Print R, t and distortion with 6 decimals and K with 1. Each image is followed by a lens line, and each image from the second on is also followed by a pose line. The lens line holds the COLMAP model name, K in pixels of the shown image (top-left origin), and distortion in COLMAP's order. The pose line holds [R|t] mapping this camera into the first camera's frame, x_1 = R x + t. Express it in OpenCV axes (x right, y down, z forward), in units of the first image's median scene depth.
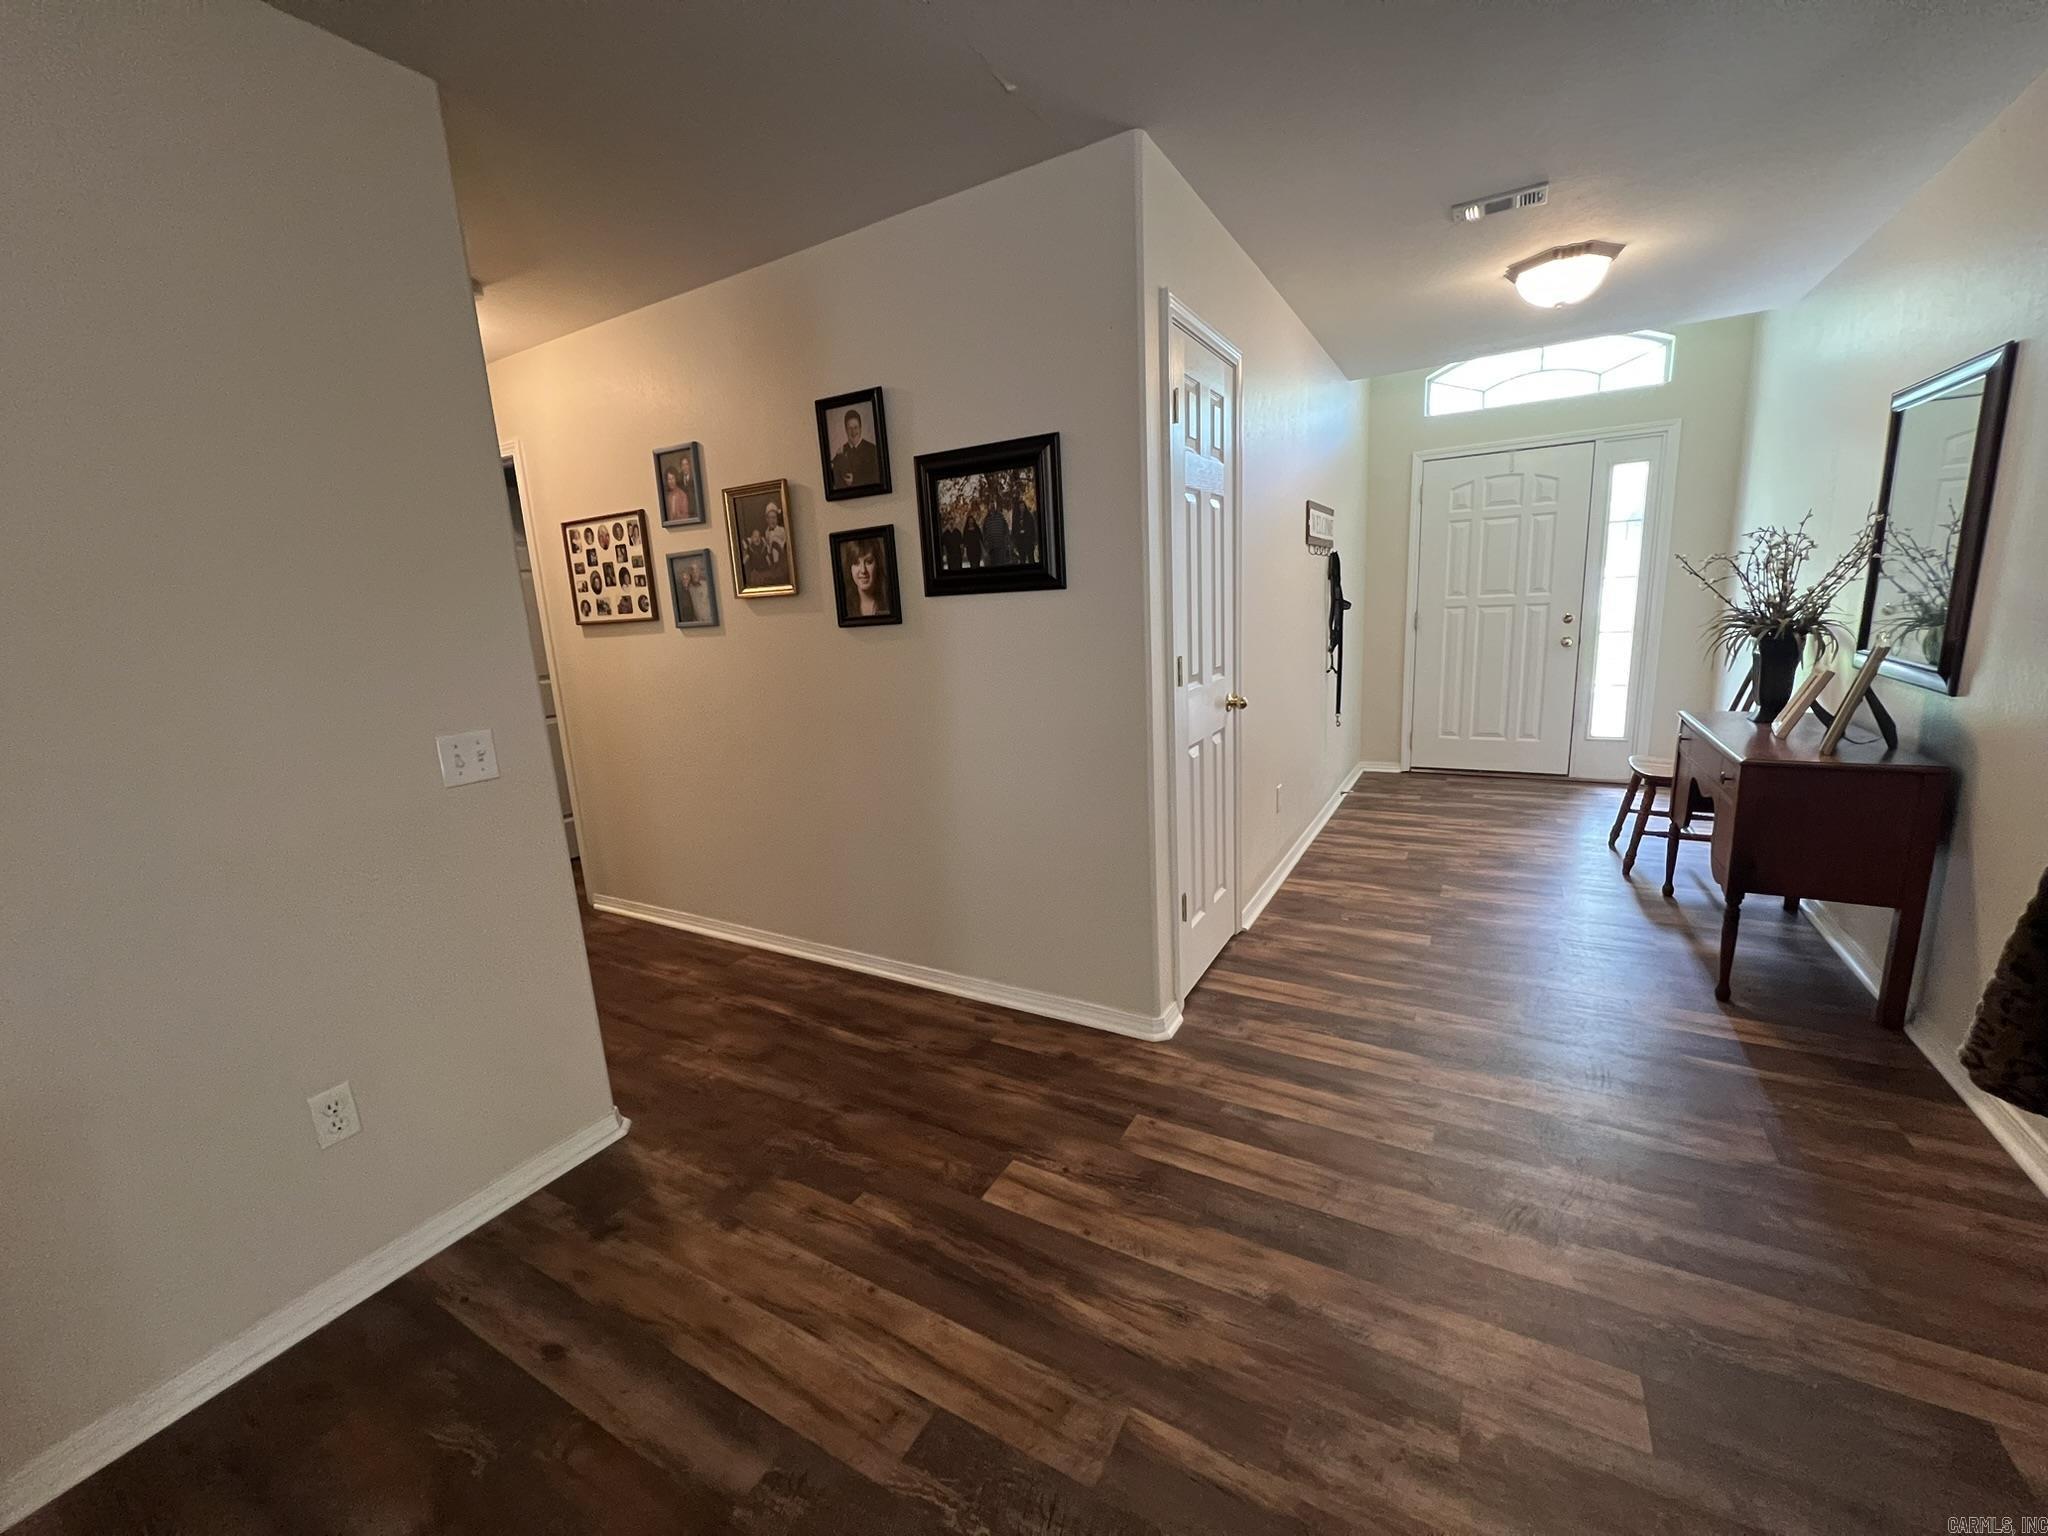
lens RADIAL K [[820.2, 0, 1018.5], [0, 820.2, 759.2], [0, 0, 1]] dist [-0.002290, 0.000910]
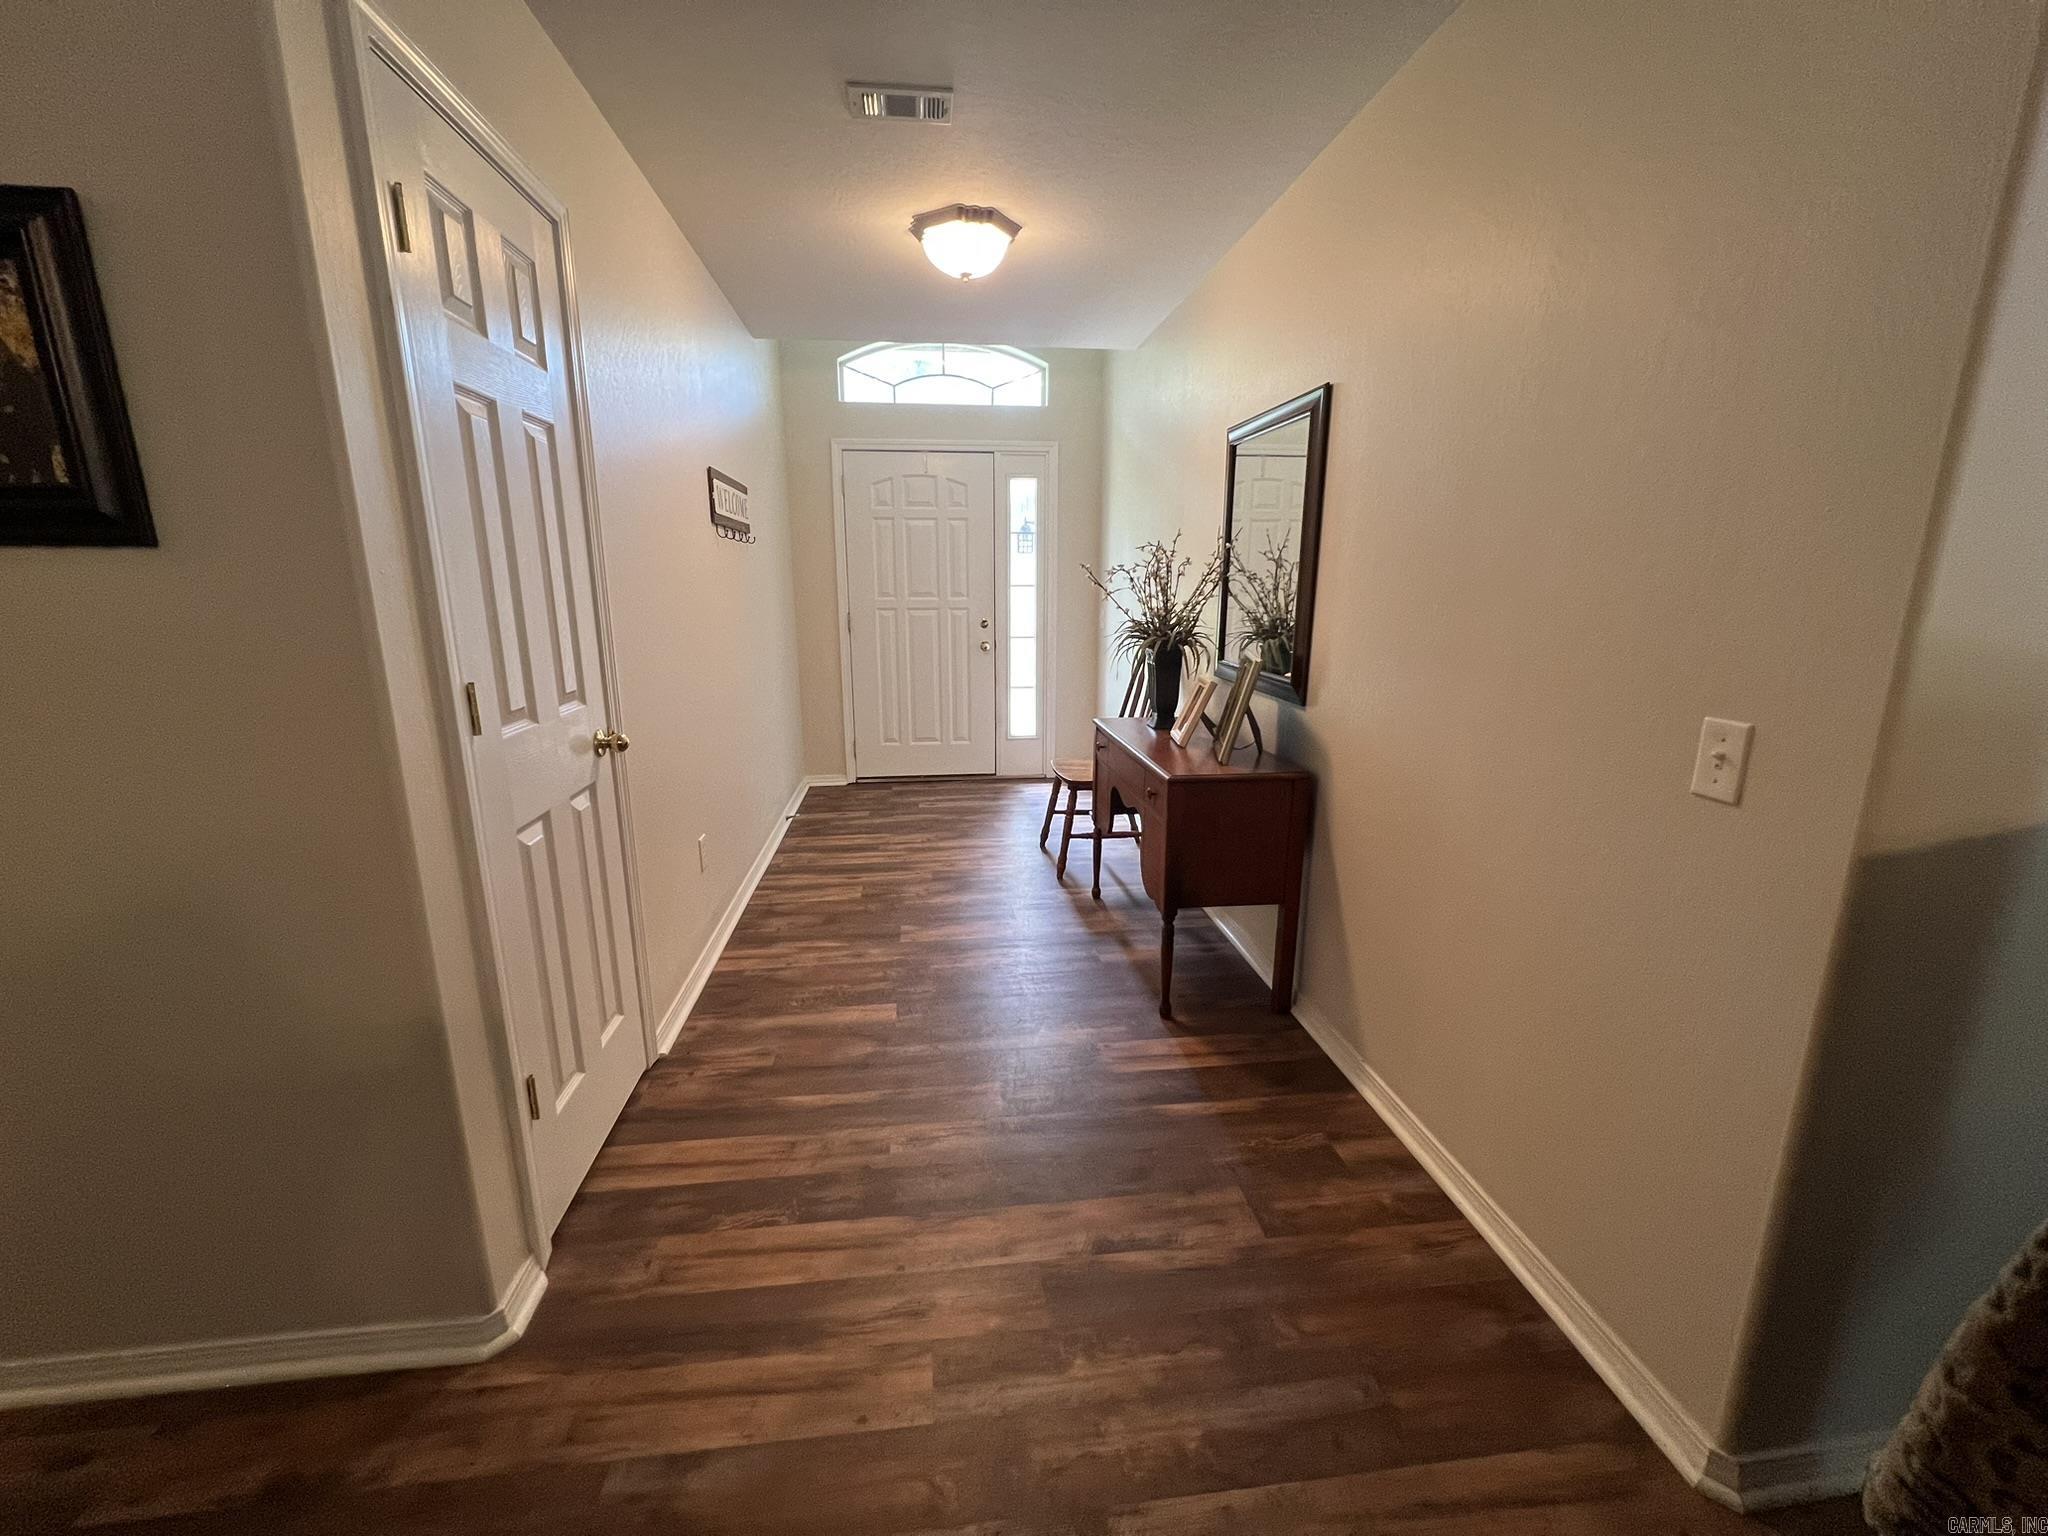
lens RADIAL K [[820.2, 0, 1016.9], [0, 820.2, 768.9], [0, 0, 1]] dist [-0.002290, 0.000910]
pose [[0.799306, -0.084344, 0.594975, 0.135691], [0.074516, 0.996371, 0.041138, -0.052932], [-0.596286, 0.011453, 0.802690, 0.275398]]
